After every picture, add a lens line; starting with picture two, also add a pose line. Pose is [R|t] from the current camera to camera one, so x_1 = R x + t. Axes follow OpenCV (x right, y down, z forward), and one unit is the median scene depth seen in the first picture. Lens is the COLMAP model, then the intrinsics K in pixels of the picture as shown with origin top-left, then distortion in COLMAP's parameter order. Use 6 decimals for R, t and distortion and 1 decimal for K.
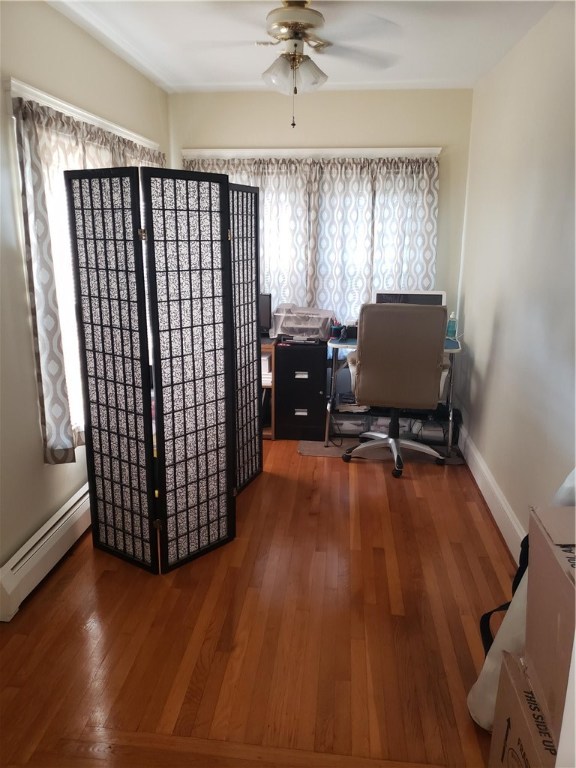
lens RADIAL K [[593.7, 0, 285.8], [0, 593.7, 389.4], [0, 0, 1]] dist [0.066753, -0.002617]
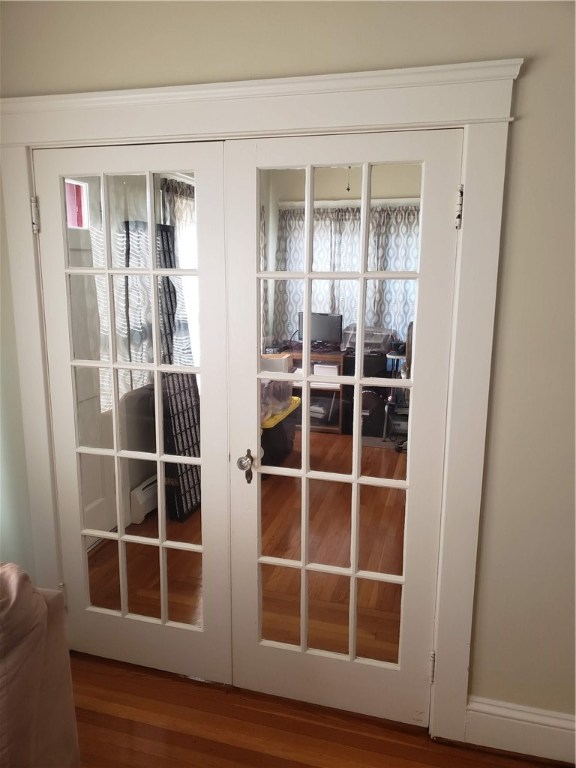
lens RADIAL K [[593.7, 0, 287.6], [0, 593.7, 379.7], [0, 0, 1]] dist [0.066753, -0.002617]
pose [[0.985561, 0.030327, -0.166585, 0.070157], [-0.042529, 0.996628, -0.070174, 0.061936], [0.163895, 0.076245, 0.983527, -0.211340]]
